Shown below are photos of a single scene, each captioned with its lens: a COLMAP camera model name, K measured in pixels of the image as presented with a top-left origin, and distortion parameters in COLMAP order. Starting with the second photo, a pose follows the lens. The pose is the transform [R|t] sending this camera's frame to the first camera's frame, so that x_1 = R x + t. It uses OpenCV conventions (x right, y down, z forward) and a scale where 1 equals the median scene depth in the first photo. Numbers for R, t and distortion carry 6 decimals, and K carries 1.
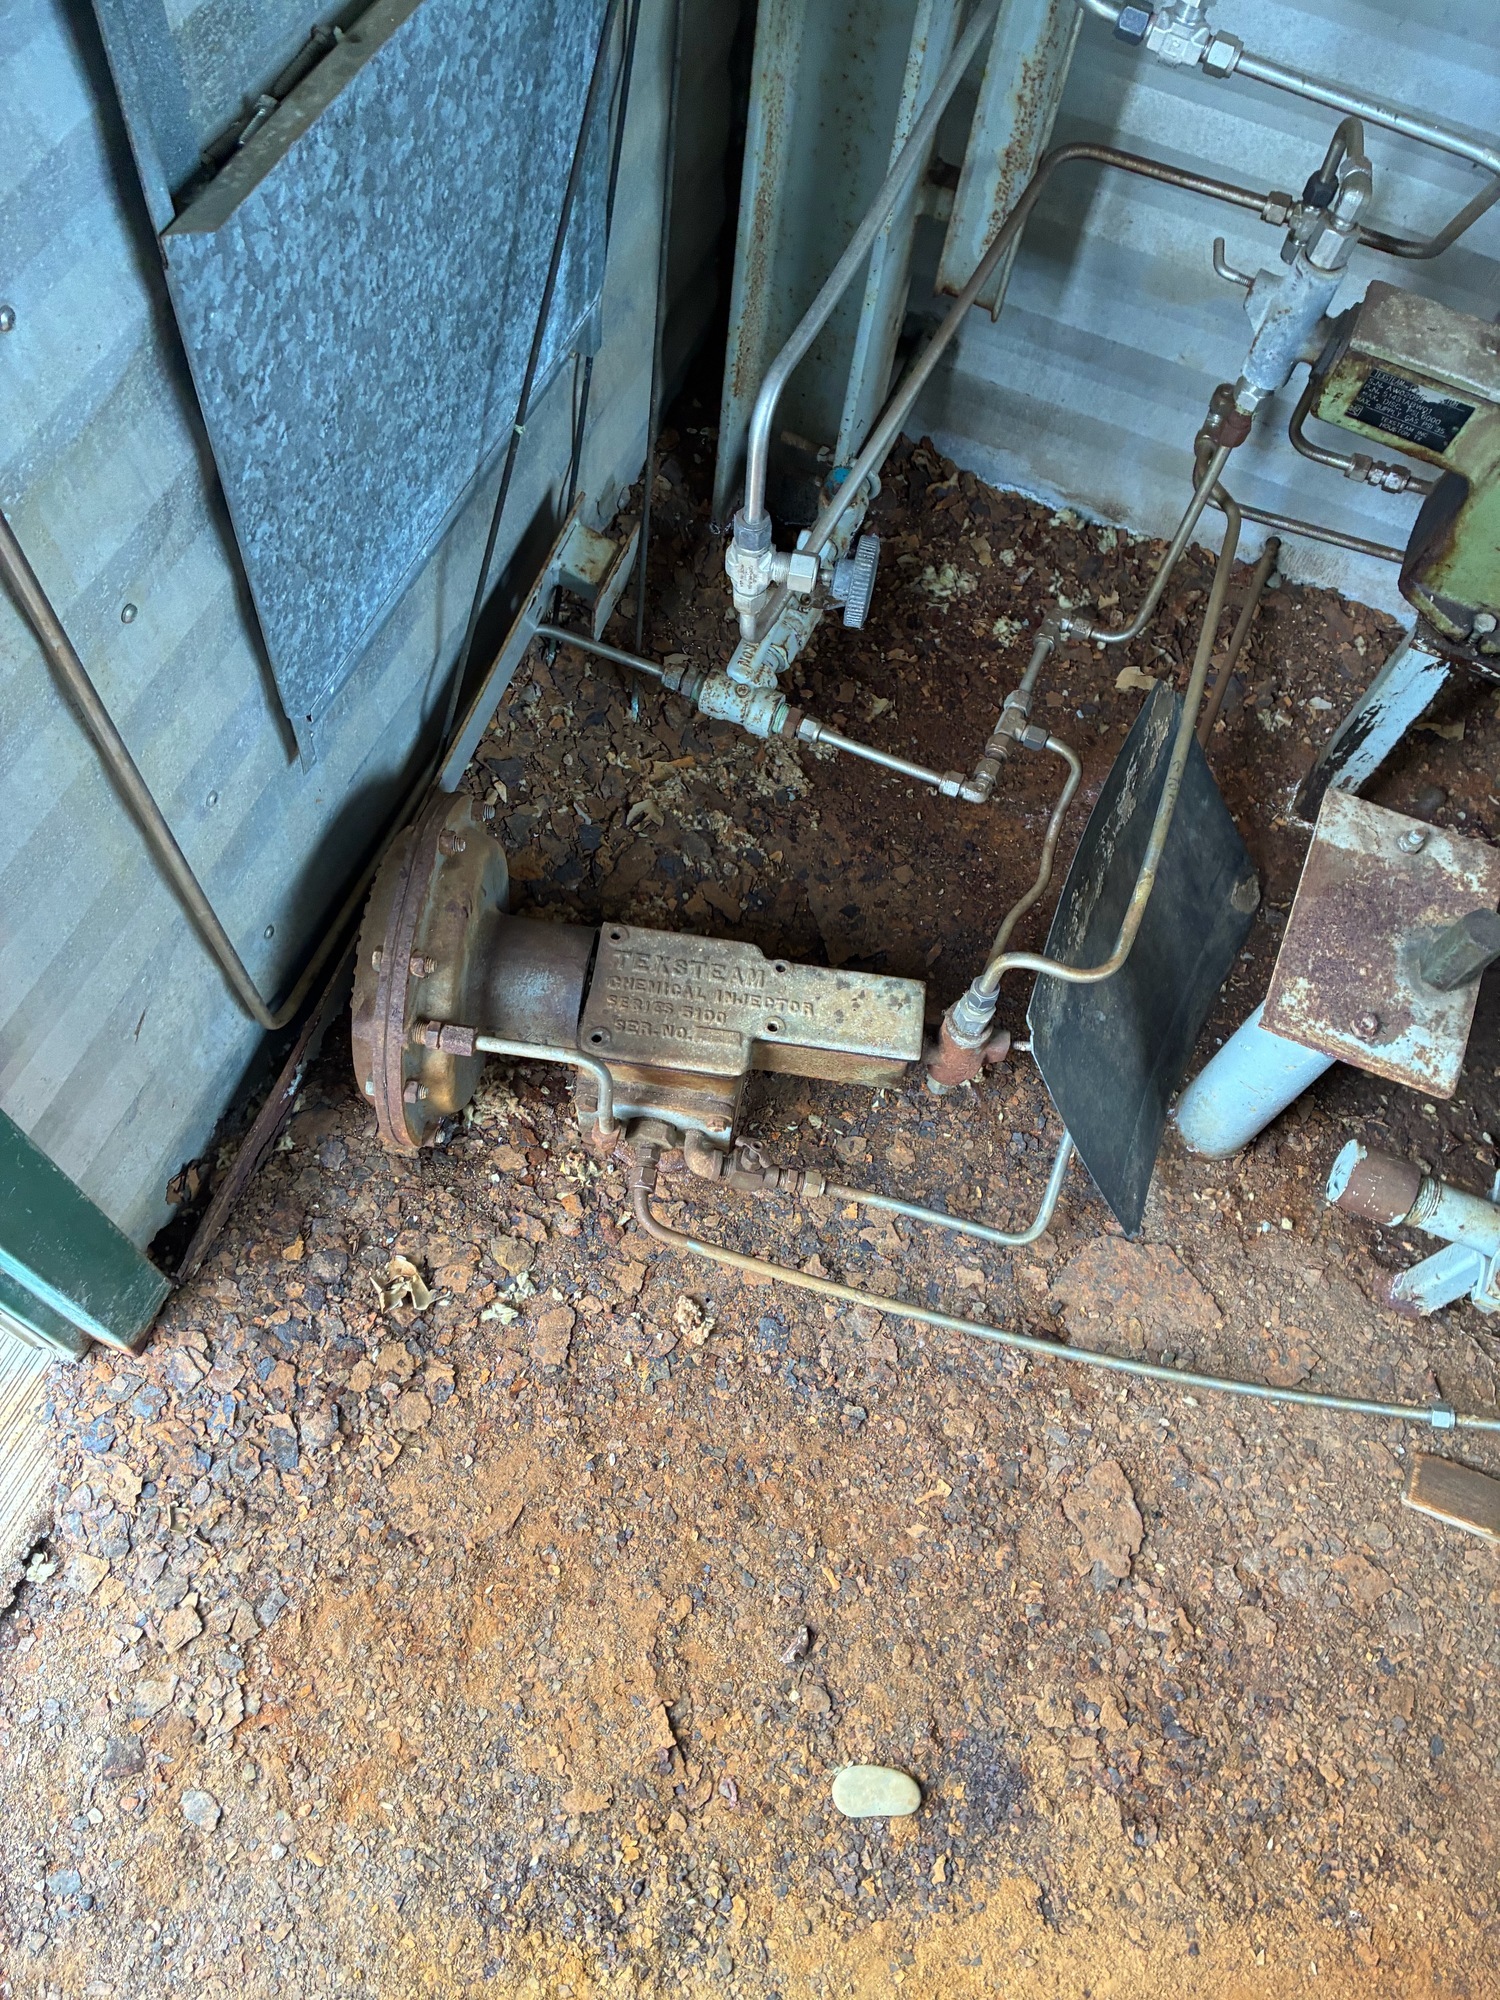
lens RADIAL K [[1527.7, 0, 739.6], [0, 1527.7, 1003.2], [0, 0, 1]] dist [0.066110, -0.096017]
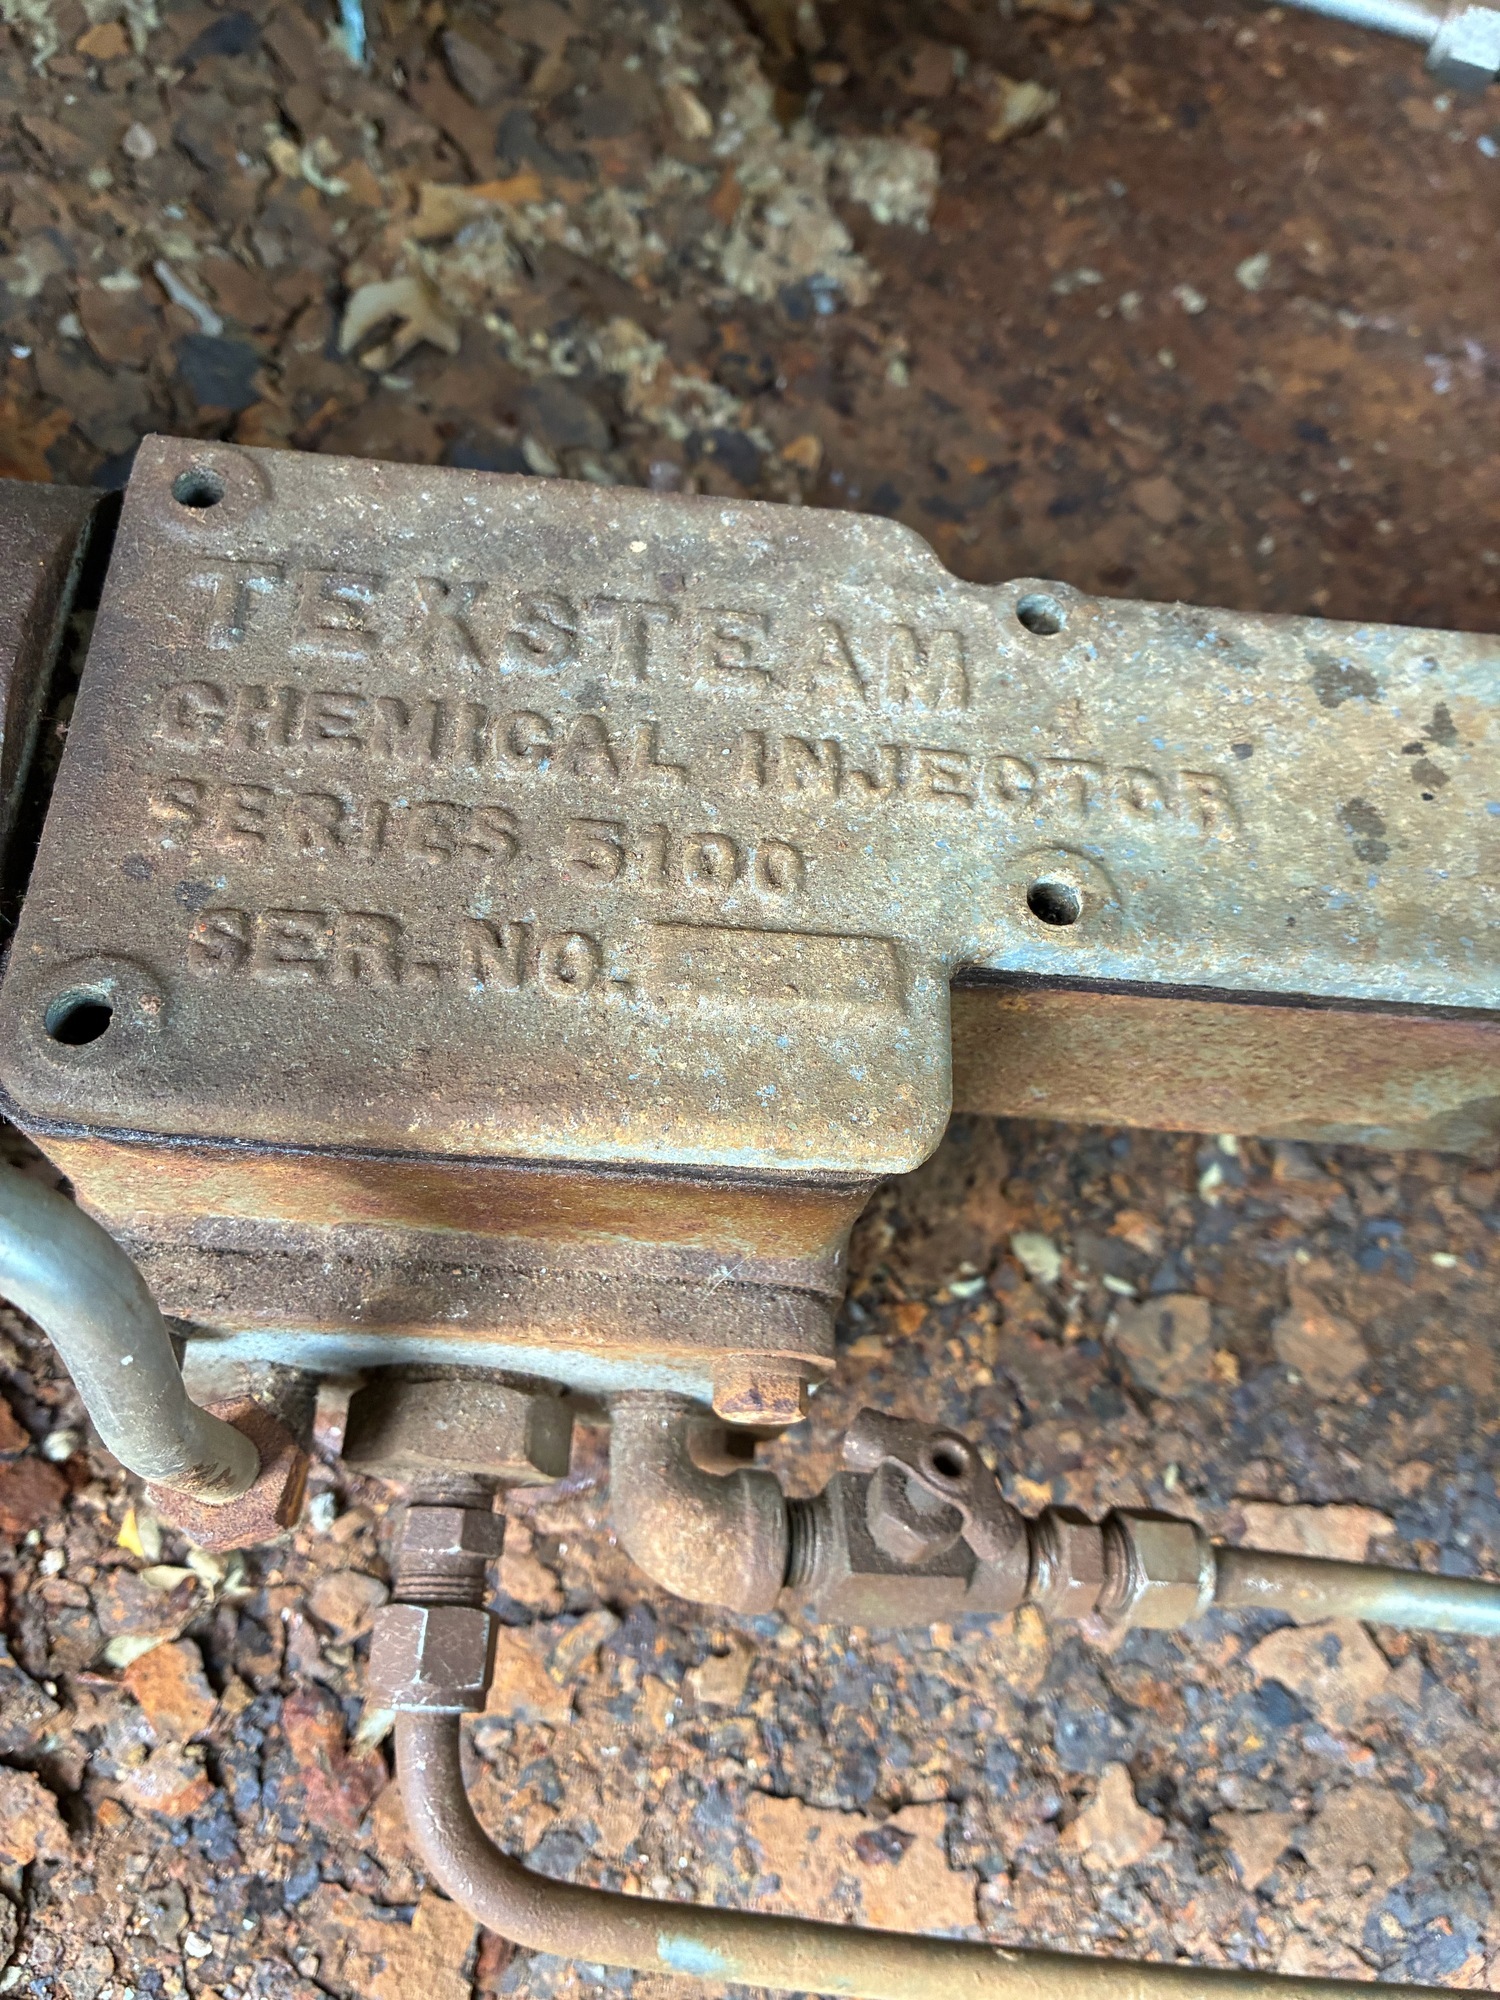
lens RADIAL K [[1527.7, 0, 739.6], [0, 1527.7, 1003.2], [0, 0, 1]] dist [0.066110, -0.096017]
pose [[0.993962, -0.063369, 0.089572, -0.030899], [0.061451, 0.997821, 0.024014, 0.018819], [-0.090898, -0.018365, 0.995691, 0.719088]]
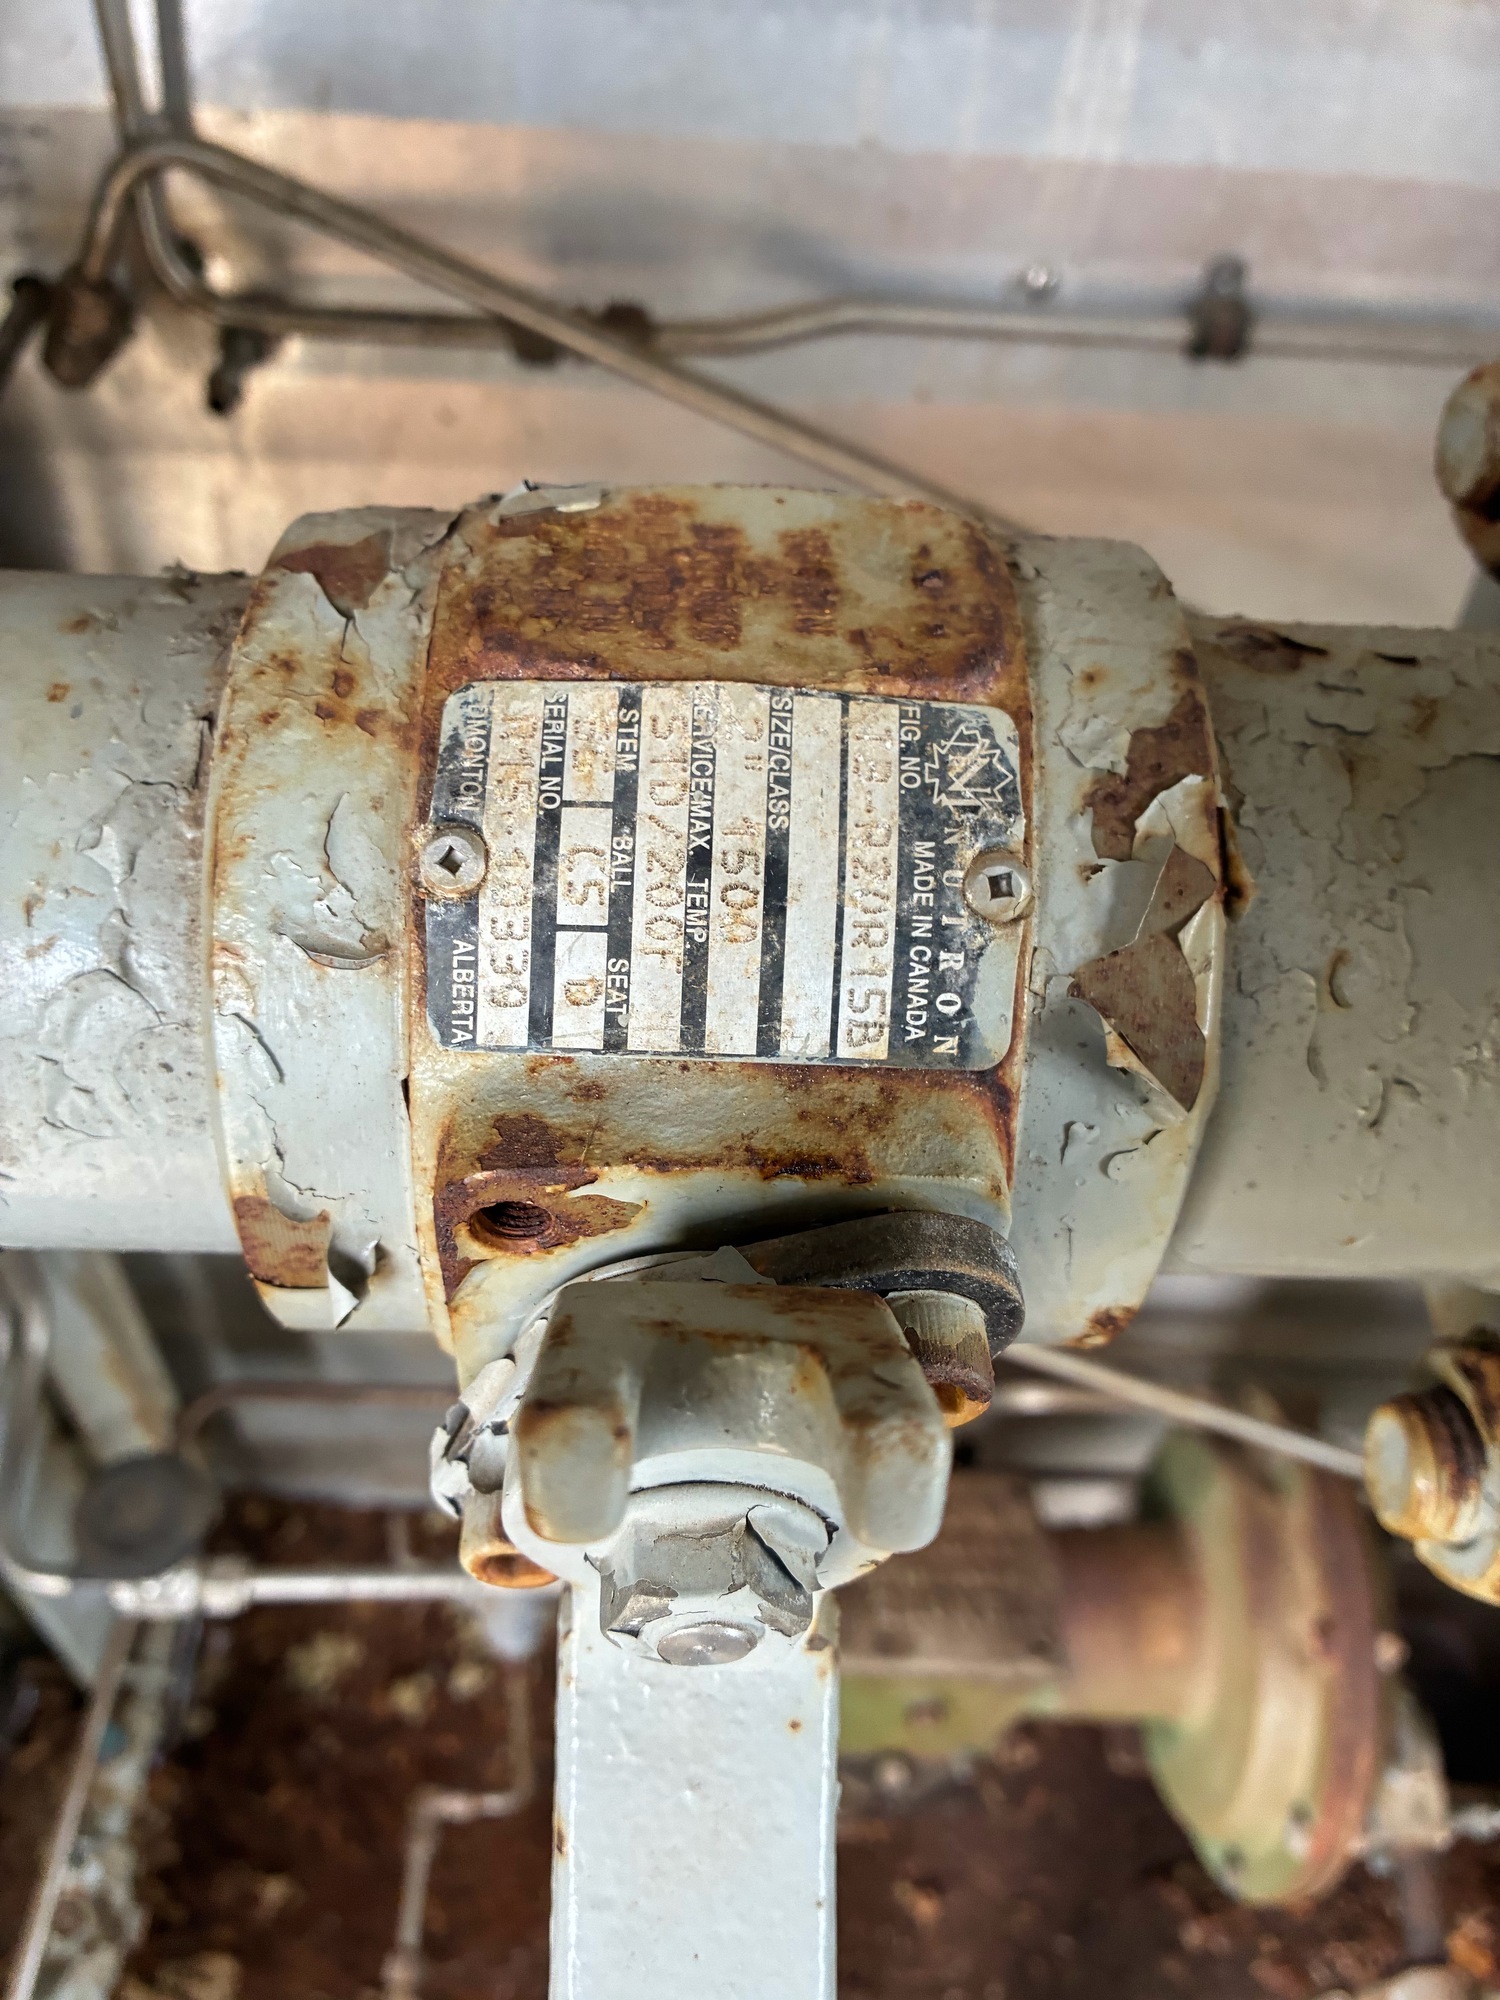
lens RADIAL K [[1609.2, 0, 750.0], [0, 1609.2, 1000.0], [0, 0, 1]] dist [0.080341, -0.102264]
pose [[0.921768, -0.306223, 0.237848, 0.293743], [0.355486, 0.912367, -0.203020, -0.407351], [-0.154835, 0.271689, 0.949848, 0.076356]]
